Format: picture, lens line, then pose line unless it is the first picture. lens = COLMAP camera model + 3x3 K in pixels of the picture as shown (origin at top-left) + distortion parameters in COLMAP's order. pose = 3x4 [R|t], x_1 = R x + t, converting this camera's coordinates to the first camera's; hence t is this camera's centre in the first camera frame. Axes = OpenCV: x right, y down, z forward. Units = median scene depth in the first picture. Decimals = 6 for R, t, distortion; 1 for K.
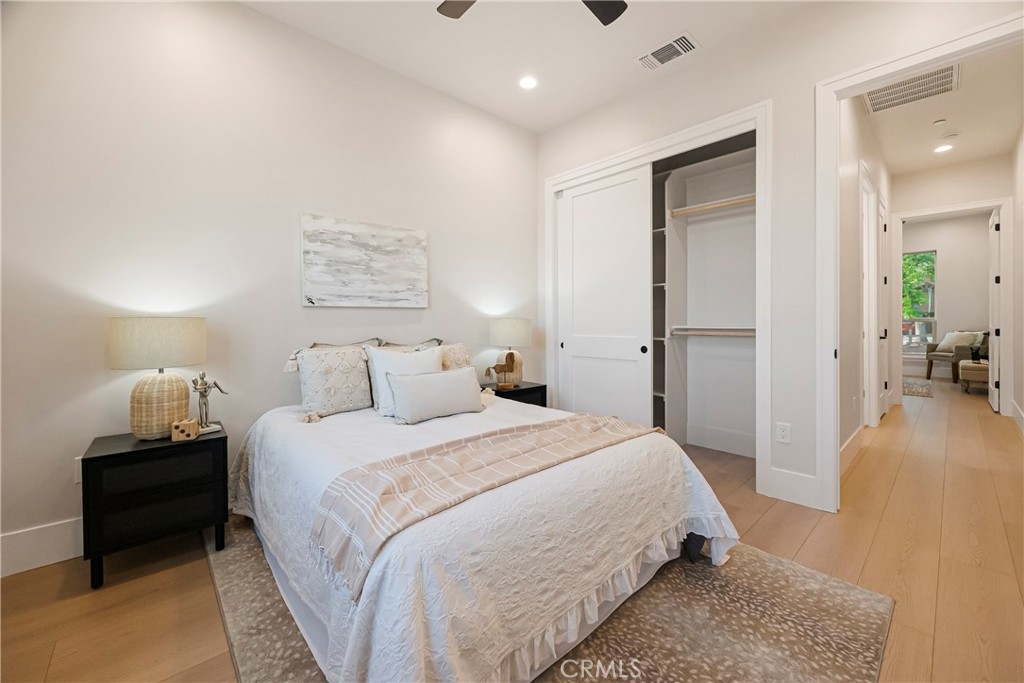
lens RADIAL K [[405.9, 0, 517.9], [0, 405.9, 322.8], [0, 0, 1]] dist [-0.003091, -0.000470]
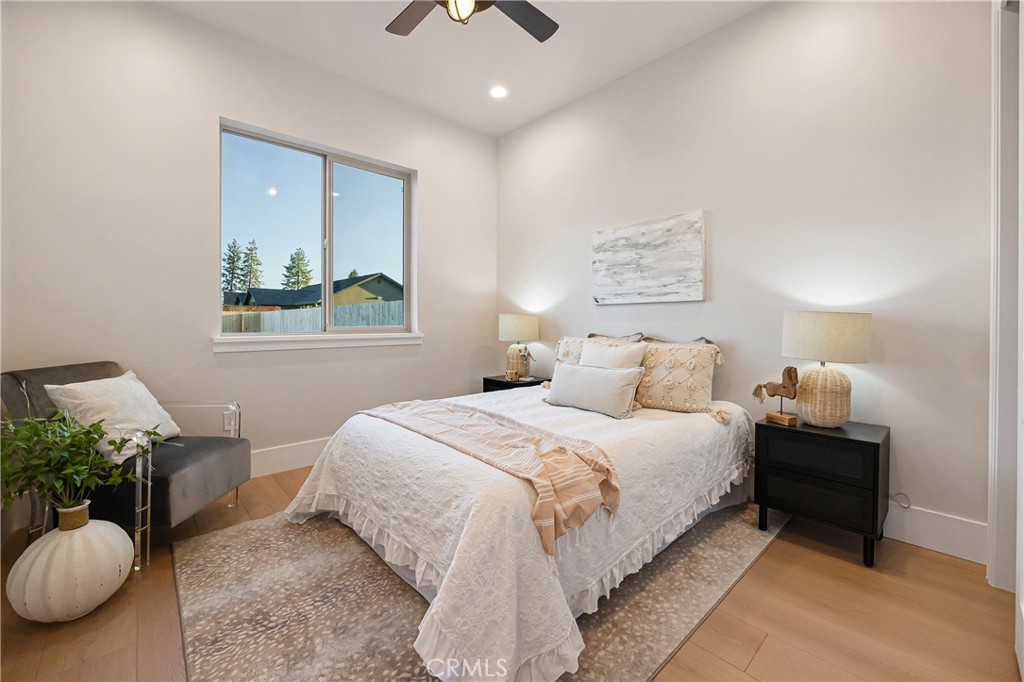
lens RADIAL K [[405.9, 0, 501.6], [0, 405.9, 322.1], [0, 0, 1]] dist [-0.003091, -0.000470]
pose [[-0.011648, 0.012462, -0.999854, 0.680680], [-0.003373, 0.999916, 0.012502, -0.001243], [0.999926, 0.003518, -0.011605, 0.650197]]
